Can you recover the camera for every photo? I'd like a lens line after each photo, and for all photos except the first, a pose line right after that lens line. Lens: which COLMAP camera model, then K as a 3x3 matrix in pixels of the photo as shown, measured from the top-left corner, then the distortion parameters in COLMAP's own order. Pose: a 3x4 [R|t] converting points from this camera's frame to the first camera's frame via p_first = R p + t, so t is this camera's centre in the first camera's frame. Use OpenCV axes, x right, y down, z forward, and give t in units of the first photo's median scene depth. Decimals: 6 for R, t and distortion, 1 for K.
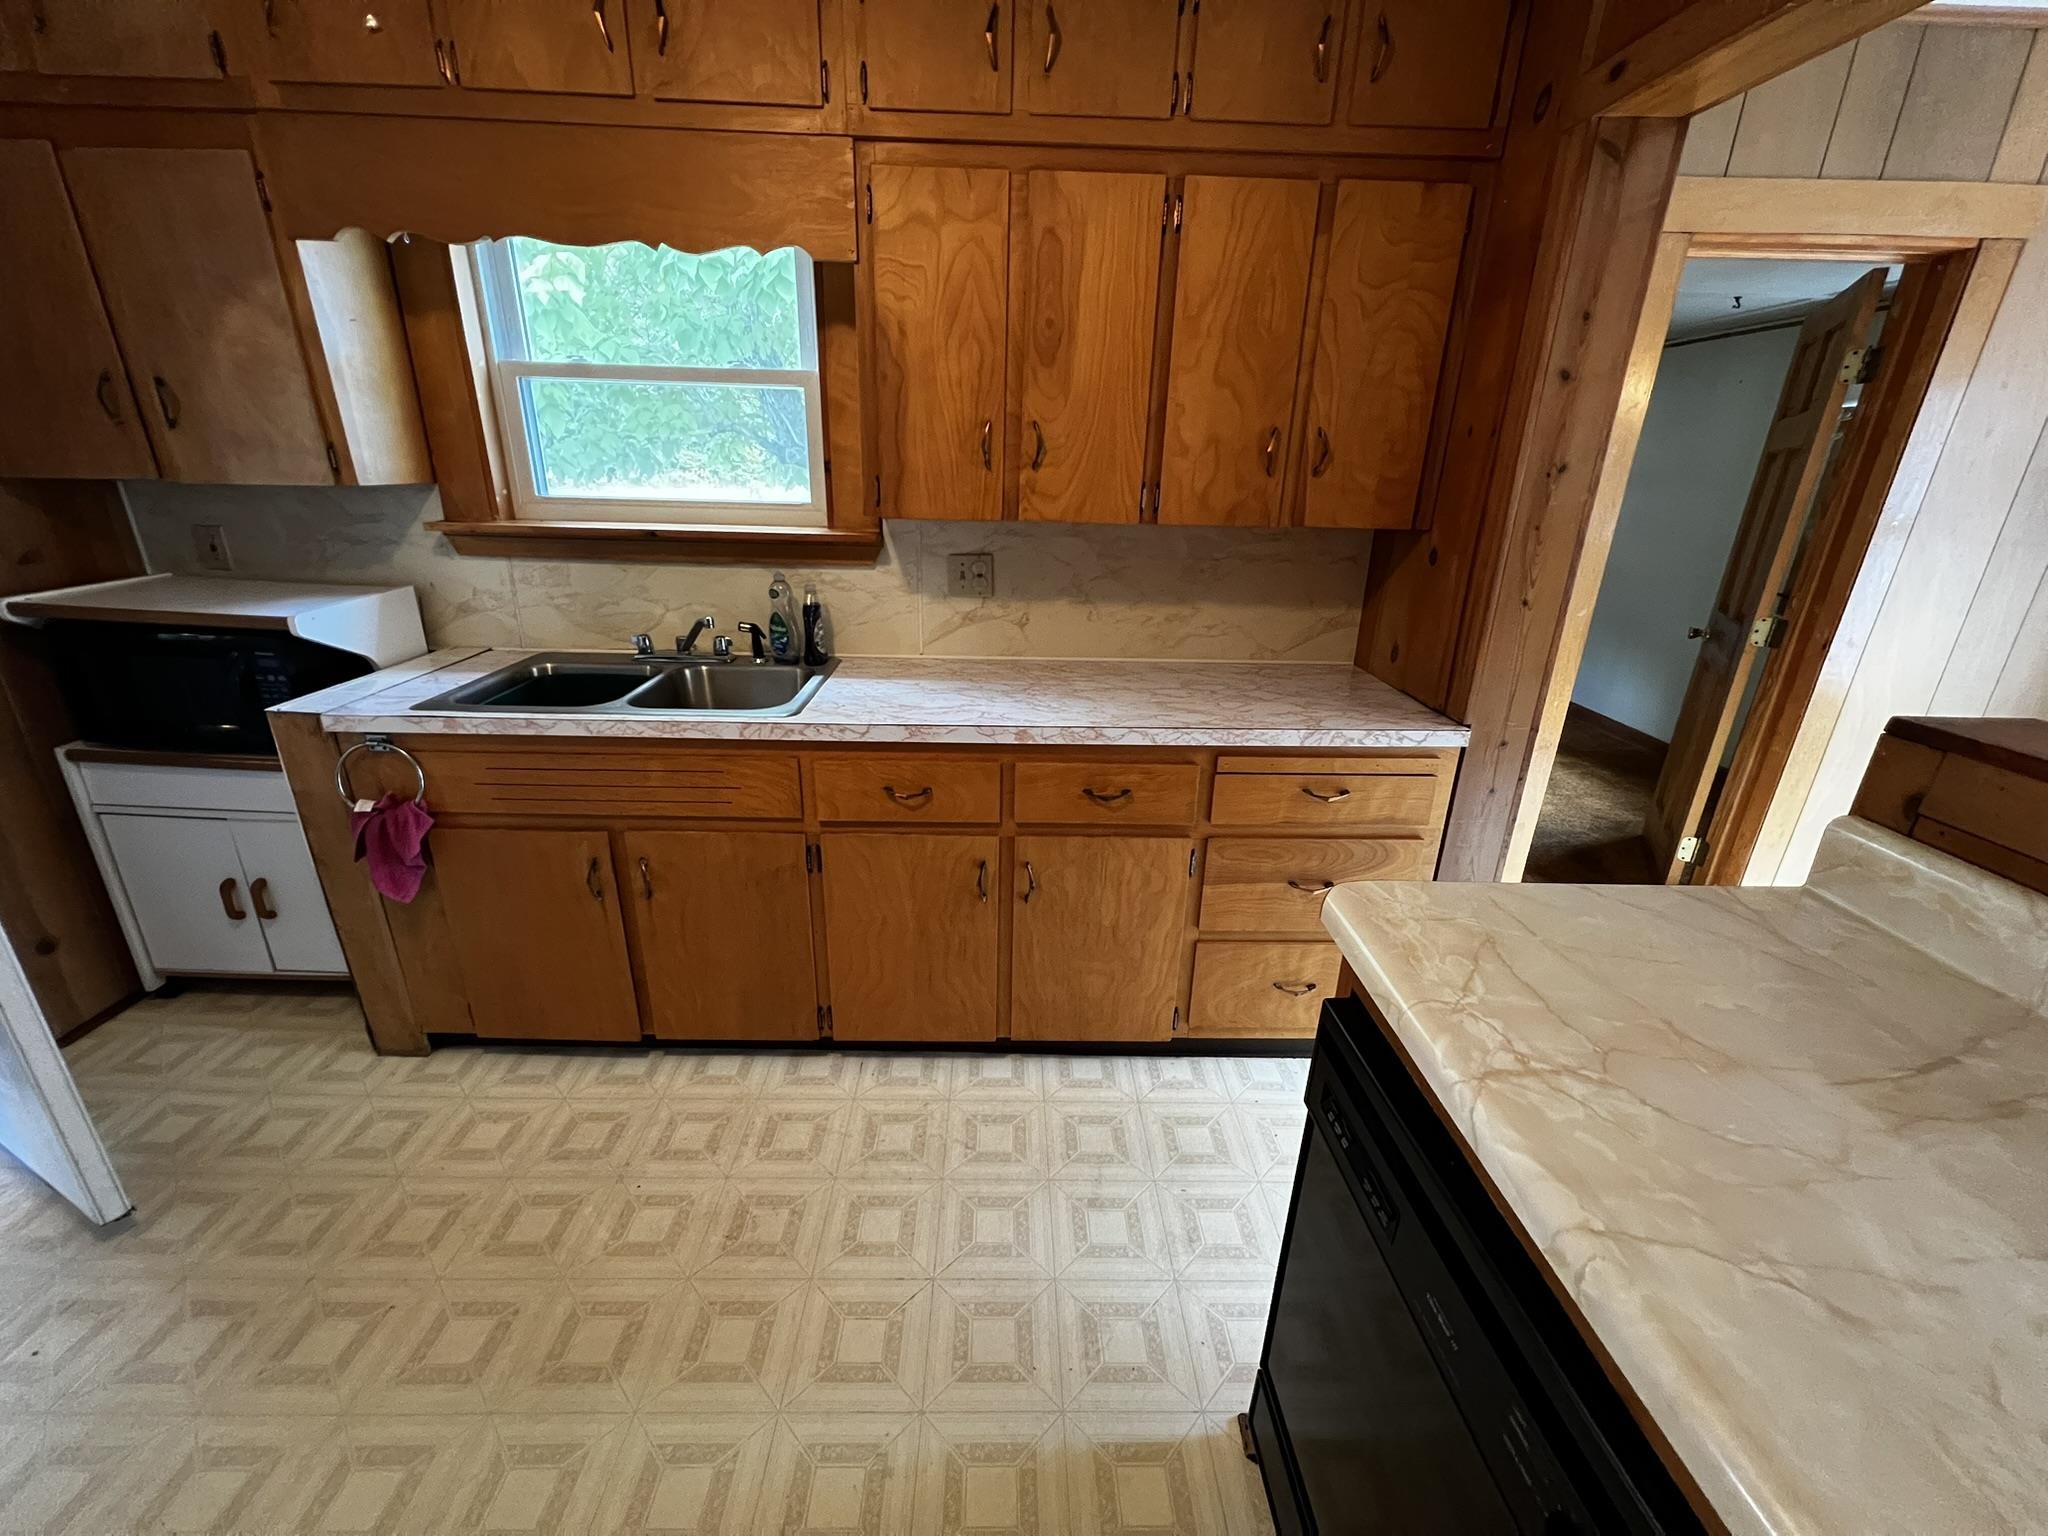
lens RADIAL K [[828.9, 0, 1024.0], [0, 828.9, 768.0], [0, 0, 1]] dist [-0.001216, 0.000243]
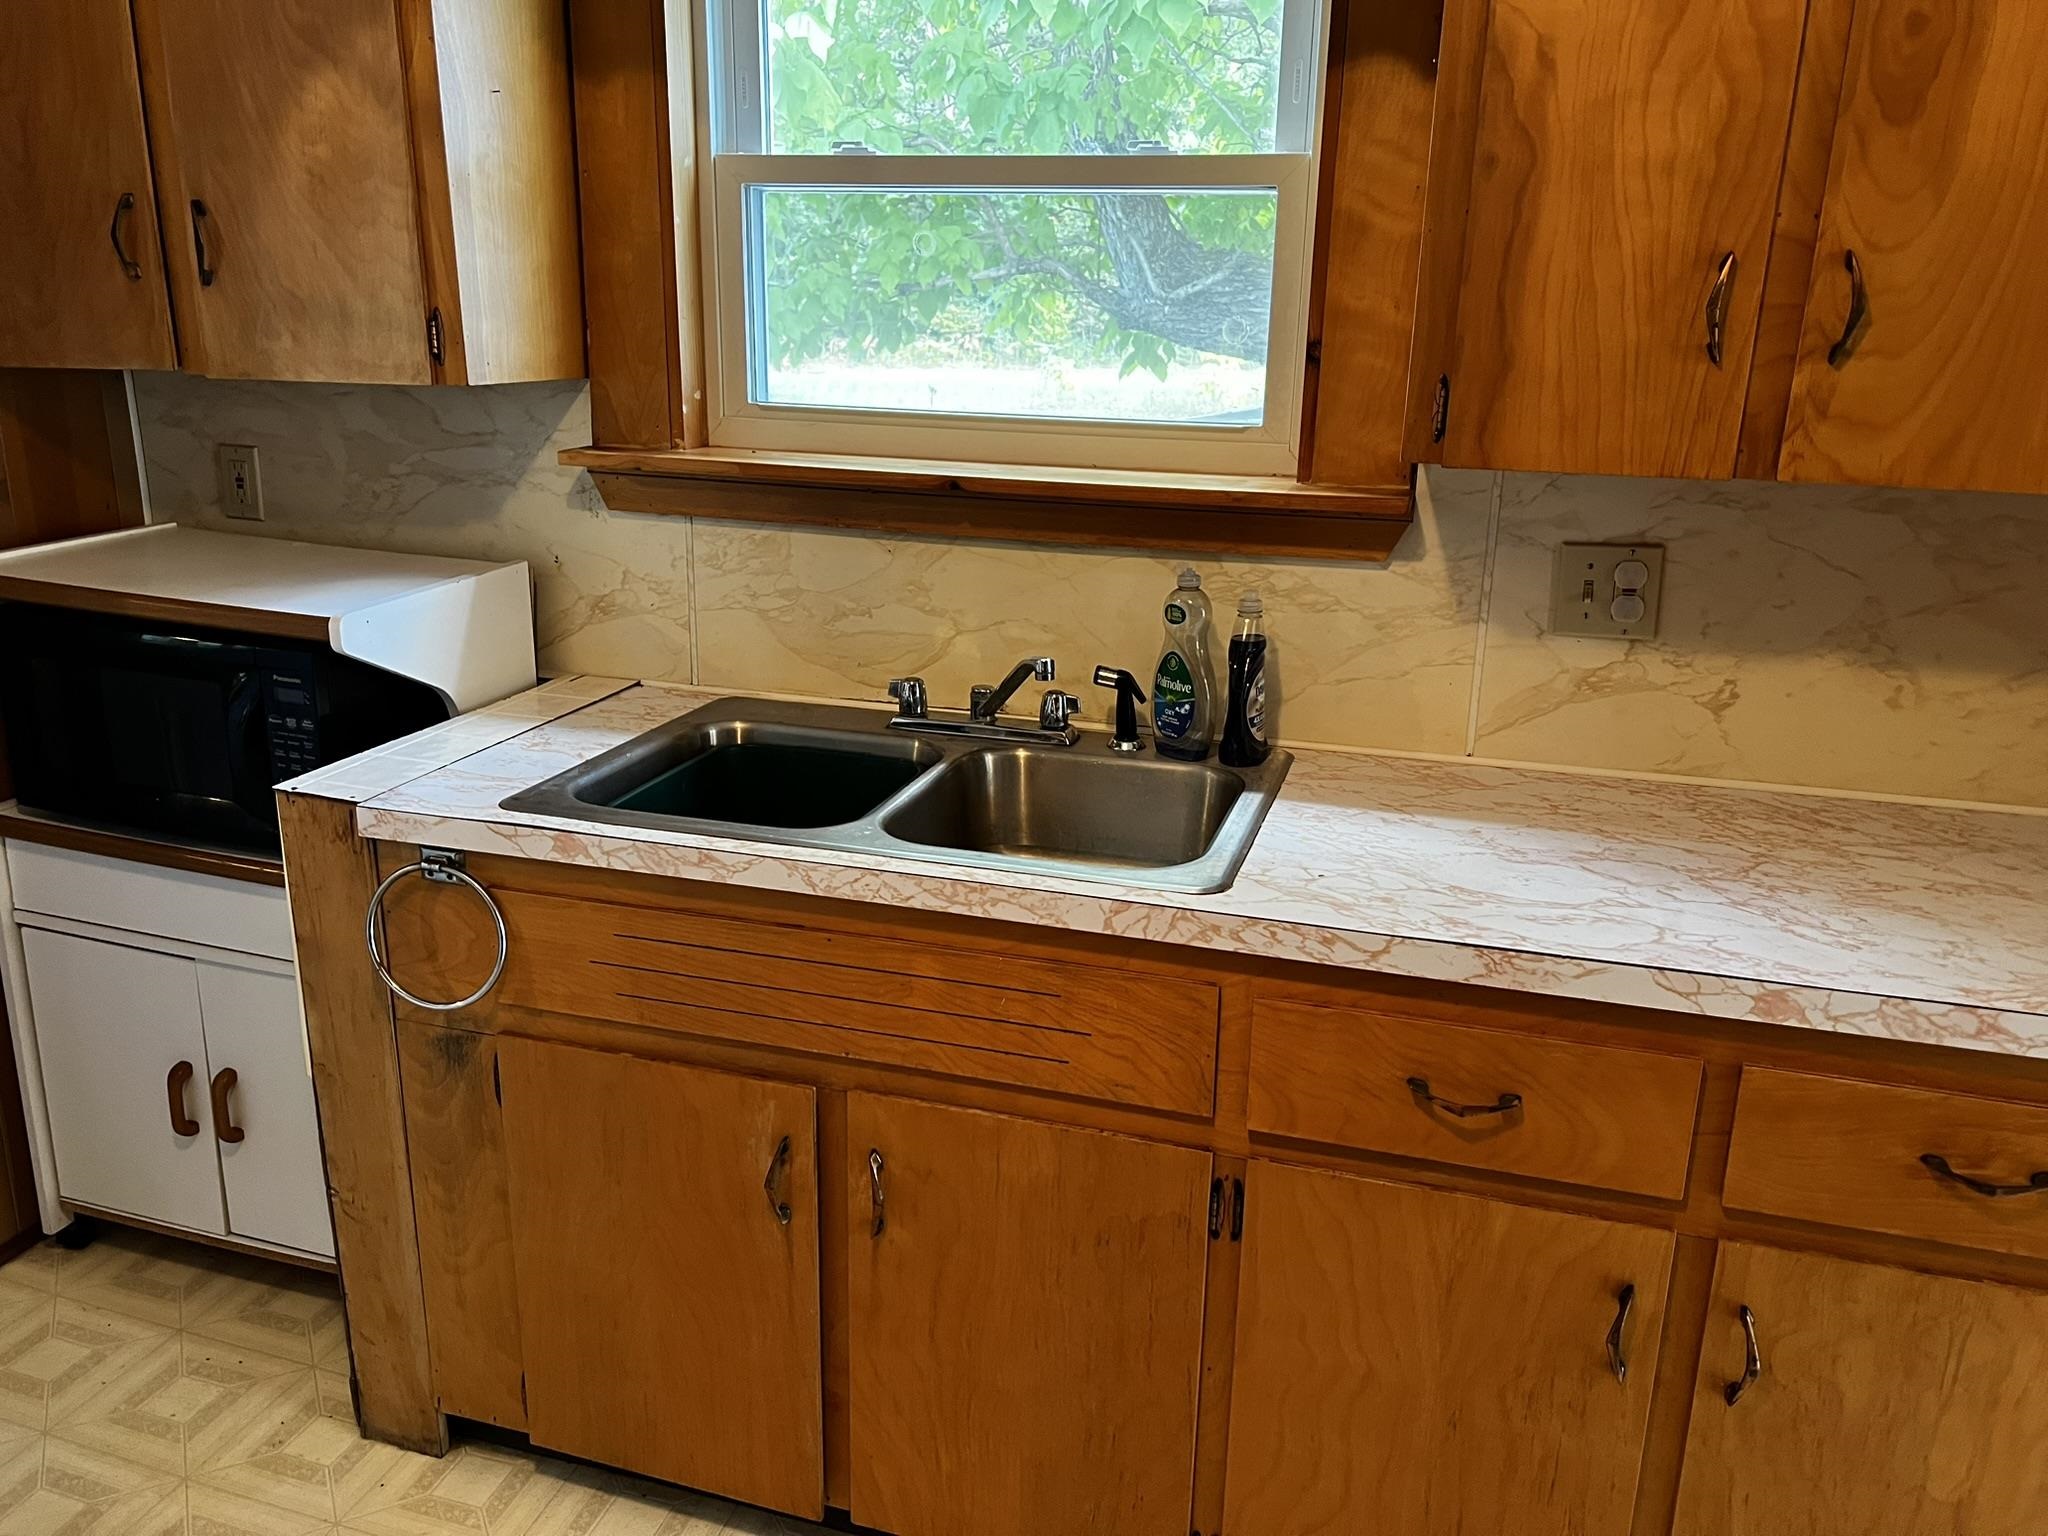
lens RADIAL K [[1549.7, 0, 1024.0], [0, 1549.7, 768.0], [0, 0, 1]] dist [0.062336, -0.081928]
pose [[0.952265, 0.081977, -0.294061, -0.126375], [-0.103486, 0.992920, -0.058320, -0.066419], [0.287198, 0.085967, 0.954006, 0.138605]]
